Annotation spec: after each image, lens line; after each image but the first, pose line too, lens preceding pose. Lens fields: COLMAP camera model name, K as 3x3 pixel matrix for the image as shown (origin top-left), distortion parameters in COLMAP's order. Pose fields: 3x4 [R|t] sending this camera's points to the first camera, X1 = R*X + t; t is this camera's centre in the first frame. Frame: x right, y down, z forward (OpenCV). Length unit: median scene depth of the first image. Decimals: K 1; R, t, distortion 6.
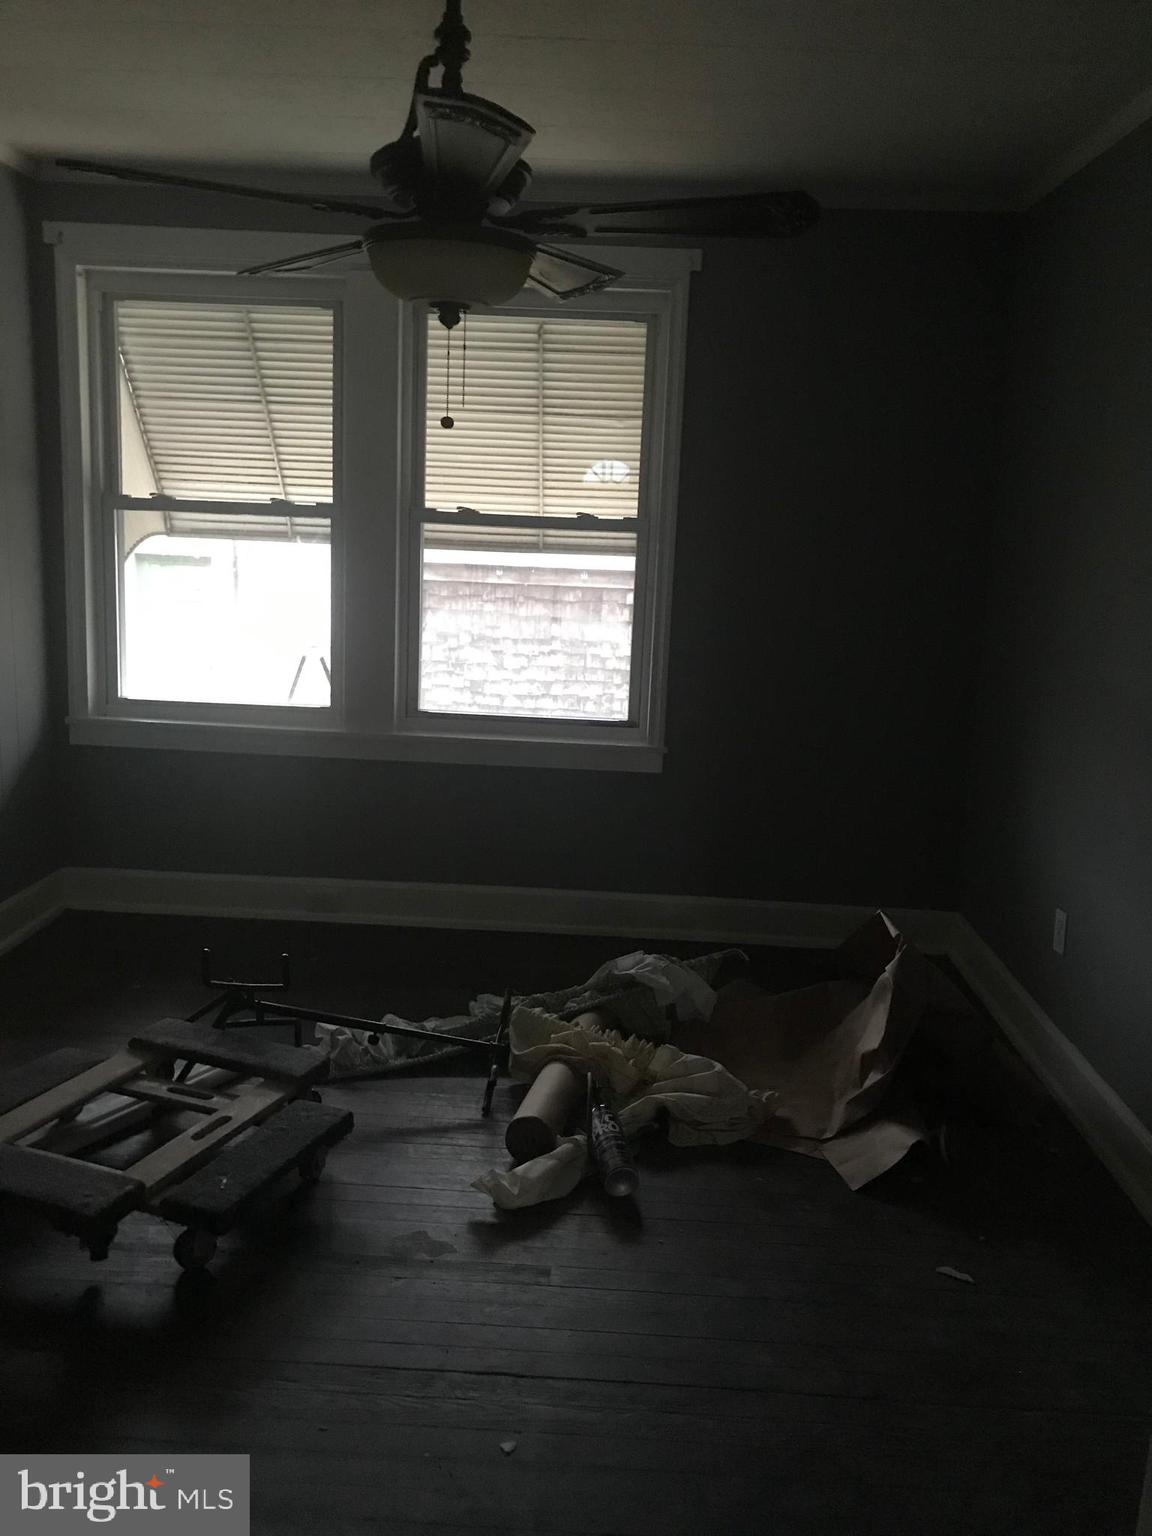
lens RADIAL K [[1294.1, 0, 583.0], [0, 1294.1, 756.4], [0, 0, 1]] dist [0.039459, -0.005818]
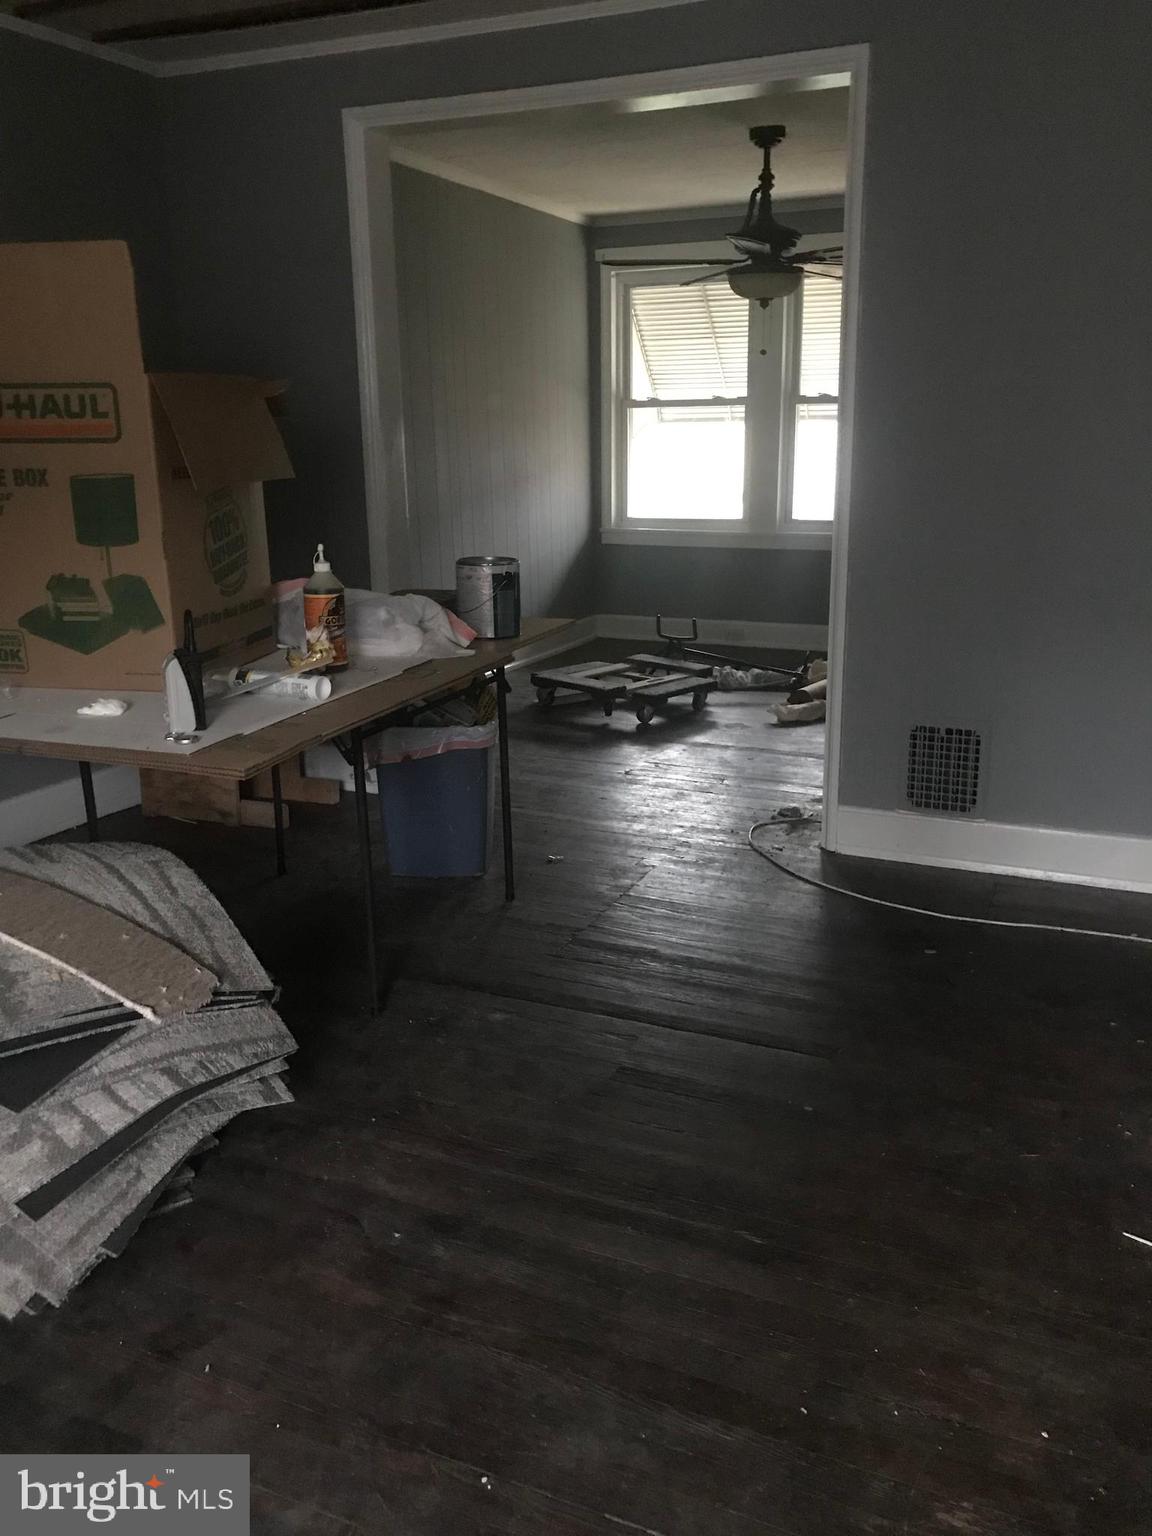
lens RADIAL K [[1294.1, 0, 583.5], [0, 1294.1, 777.3], [0, 0, 1]] dist [0.039459, -0.005818]
pose [[0.924460, 0.051680, -0.377759, 0.281181], [-0.018281, 0.995640, 0.091474, 0.151874], [0.380840, -0.077658, 0.921374, -0.697837]]
